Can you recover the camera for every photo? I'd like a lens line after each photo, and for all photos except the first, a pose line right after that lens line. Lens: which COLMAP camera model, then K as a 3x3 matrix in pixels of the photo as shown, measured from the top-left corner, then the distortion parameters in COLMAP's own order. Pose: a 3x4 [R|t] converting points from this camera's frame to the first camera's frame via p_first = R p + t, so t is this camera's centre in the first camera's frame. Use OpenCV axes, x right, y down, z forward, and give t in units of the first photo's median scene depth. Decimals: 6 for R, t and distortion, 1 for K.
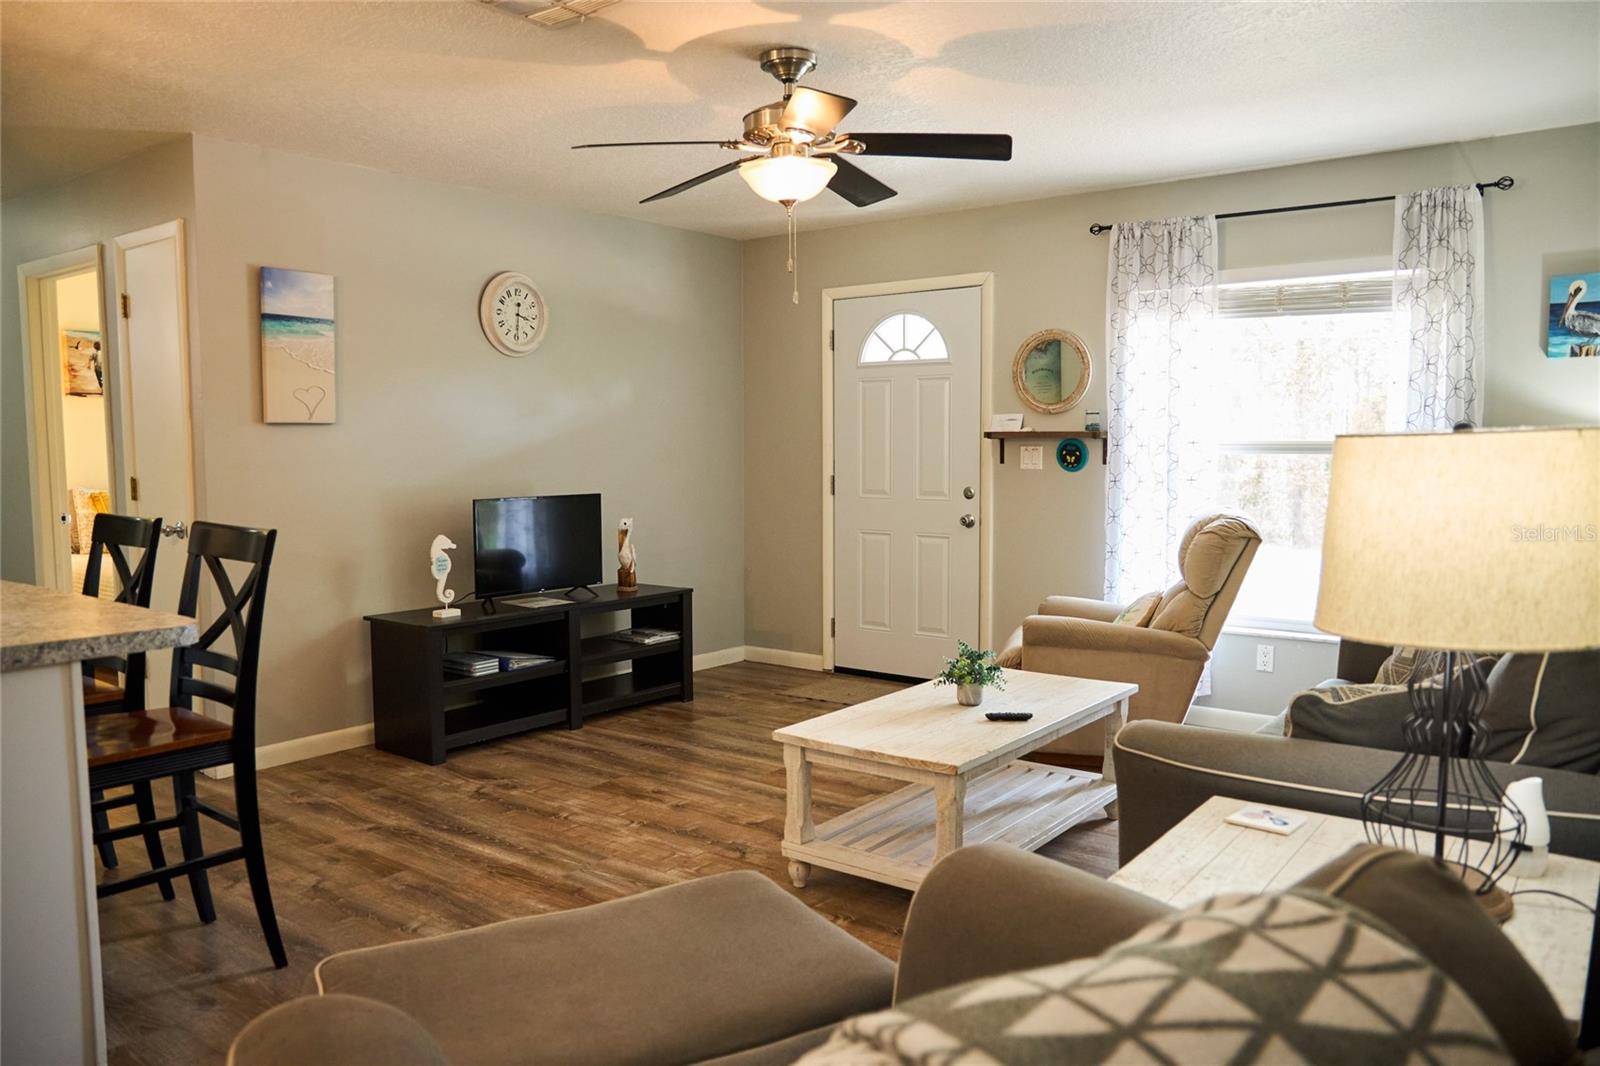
lens RADIAL K [[1146.4, 0, 800.0], [0, 1146.4, 533.0], [0, 0, 1]] dist [-0.004299, 0.000271]
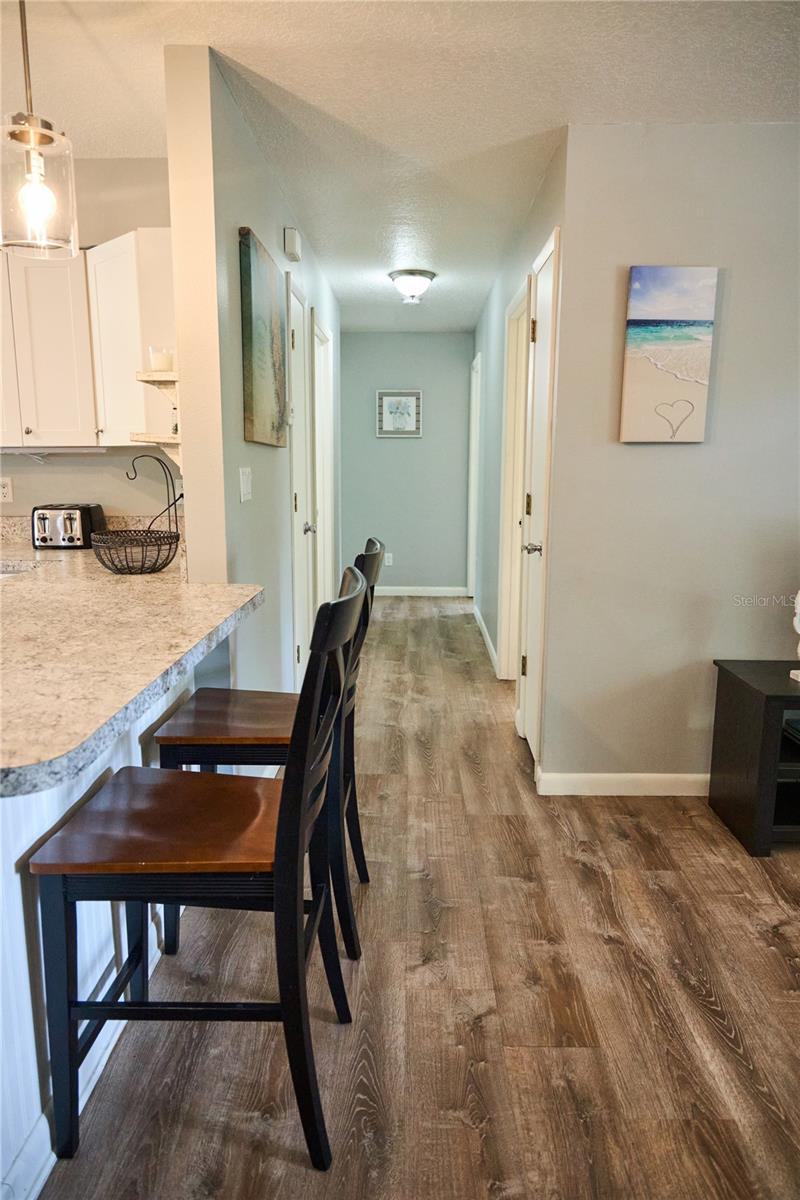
lens RADIAL K [[818.5, 0, 400.0], [0, 818.5, 600.0], [0, 0, 1]] dist [-0.008426, -0.003447]
pose [[0.594643, 0.149489, -0.789970, -0.049388], [-0.071393, 0.988499, 0.133317, -0.072304], [0.800814, -0.022878, 0.598476, 0.735428]]
